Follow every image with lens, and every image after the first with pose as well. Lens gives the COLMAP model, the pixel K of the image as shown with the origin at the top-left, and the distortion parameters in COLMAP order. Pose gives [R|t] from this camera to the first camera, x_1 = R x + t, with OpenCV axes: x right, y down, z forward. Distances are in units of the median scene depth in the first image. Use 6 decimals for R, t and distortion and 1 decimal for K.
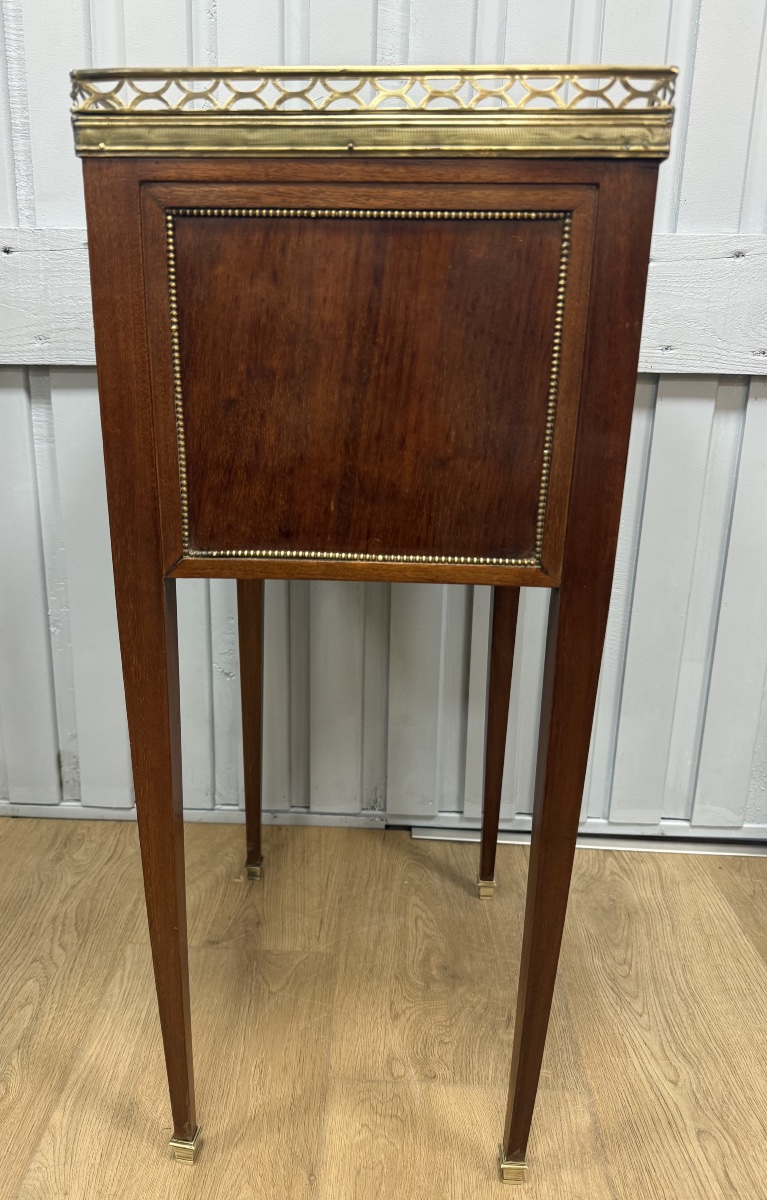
lens RADIAL K [[866.1, 0, 360.2], [0, 866.1, 598.2], [0, 0, 1]] dist [0.012554, -0.022126]
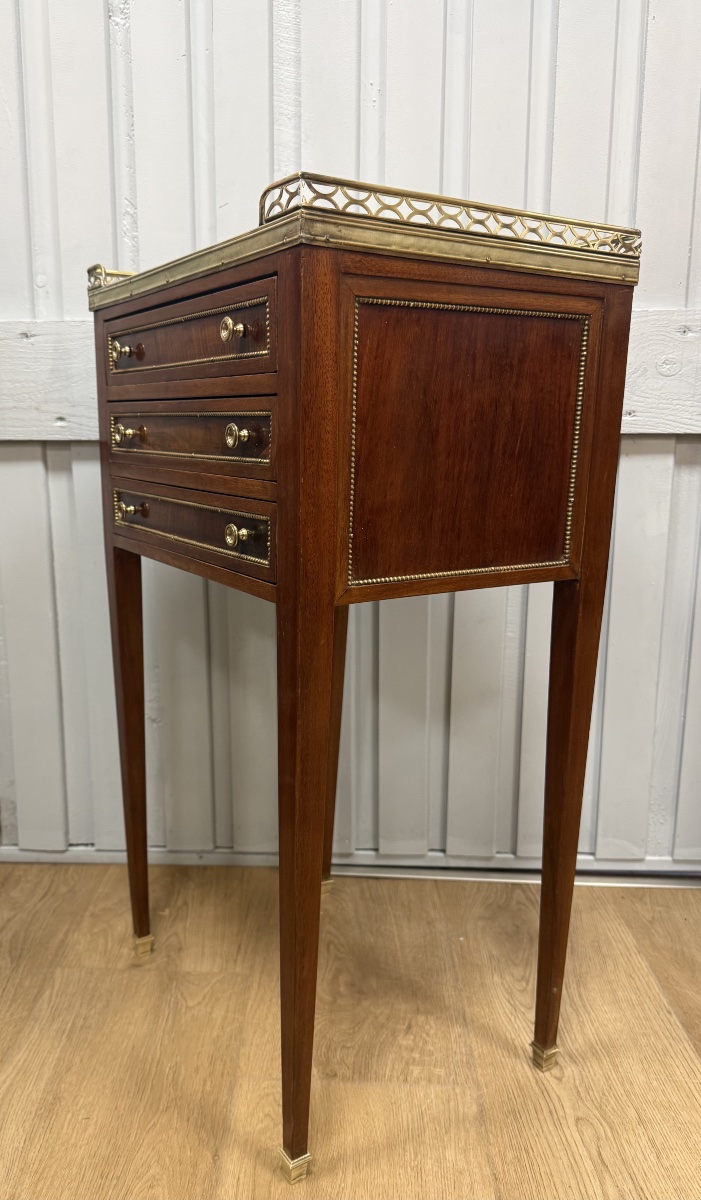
lens RADIAL K [[879.3, 0, 302.1], [0, 879.3, 616.5], [0, 0, 1]] dist [0.016789, -0.029486]
pose [[0.999644, -0.020433, -0.017130, 0.061417], [0.019087, 0.996973, -0.075367, 0.052734], [0.018618, 0.075014, 0.997009, -0.112221]]
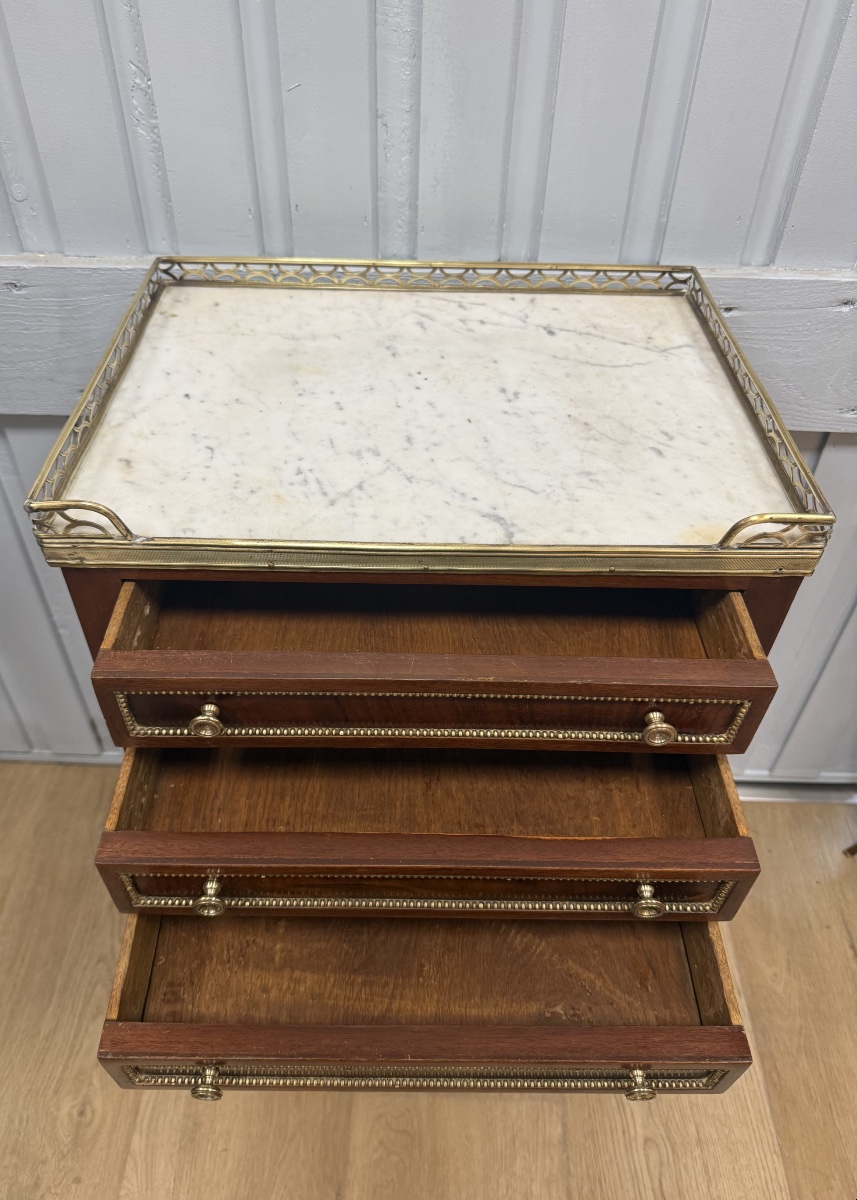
lens RADIAL K [[858.5, 0, 417.5], [0, 858.5, 587.8], [0, 0, 1]] dist [-0.007933, -0.014040]
pose [[0.999980, -0.005657, 0.002875, 0.045164], [0.003740, 0.891386, 0.453229, -0.513323], [-0.005127, -0.453209, 0.891390, 0.198729]]
